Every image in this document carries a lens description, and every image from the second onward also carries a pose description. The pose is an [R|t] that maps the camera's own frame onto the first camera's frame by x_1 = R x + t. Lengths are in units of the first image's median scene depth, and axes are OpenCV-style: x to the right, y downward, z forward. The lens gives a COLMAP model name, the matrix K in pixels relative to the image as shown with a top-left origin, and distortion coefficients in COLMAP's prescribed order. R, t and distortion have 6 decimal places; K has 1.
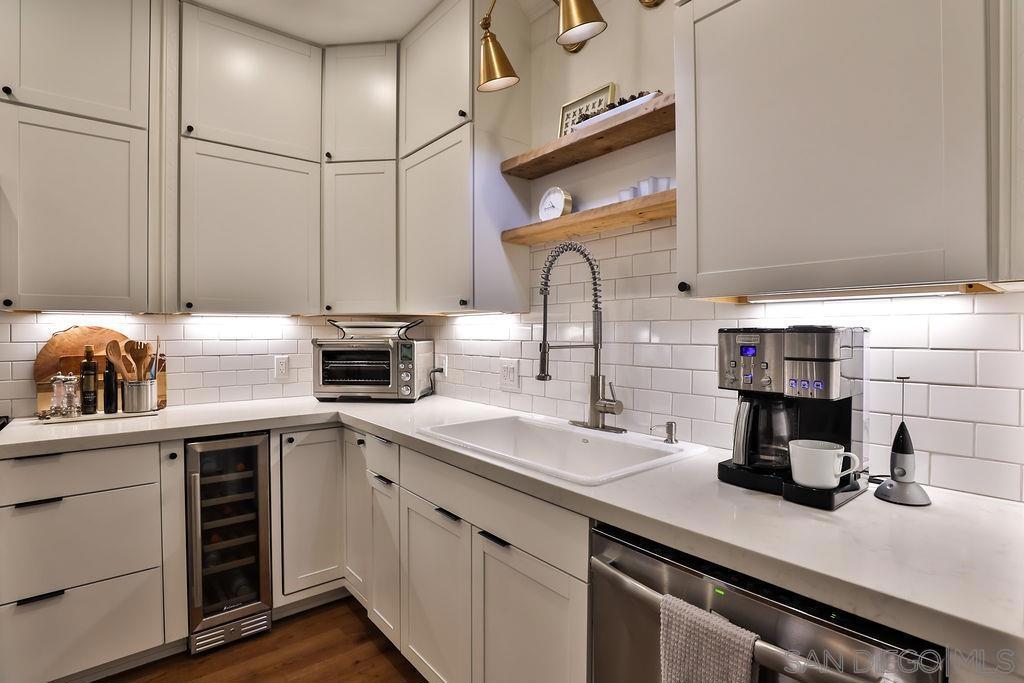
lens RADIAL K [[496.1, 0, 512.3], [0, 496.1, 339.0], [0, 0, 1]] dist [-0.034769, 0.005558]
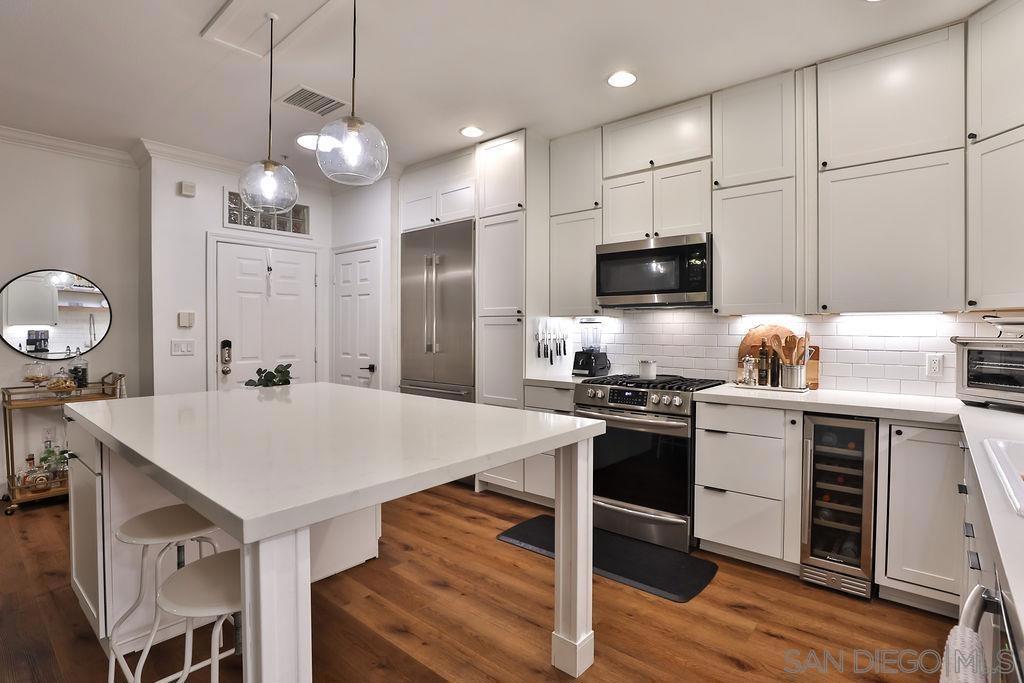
lens RADIAL K [[496.1, 0, 512.3], [0, 496.1, 339.0], [0, 0, 1]] dist [-0.034769, 0.005558]
pose [[0.175485, 0.022834, -0.984217, 0.427550], [-0.015496, 0.999671, 0.020430, -0.001566], [0.984360, 0.011666, 0.175781, 0.006748]]
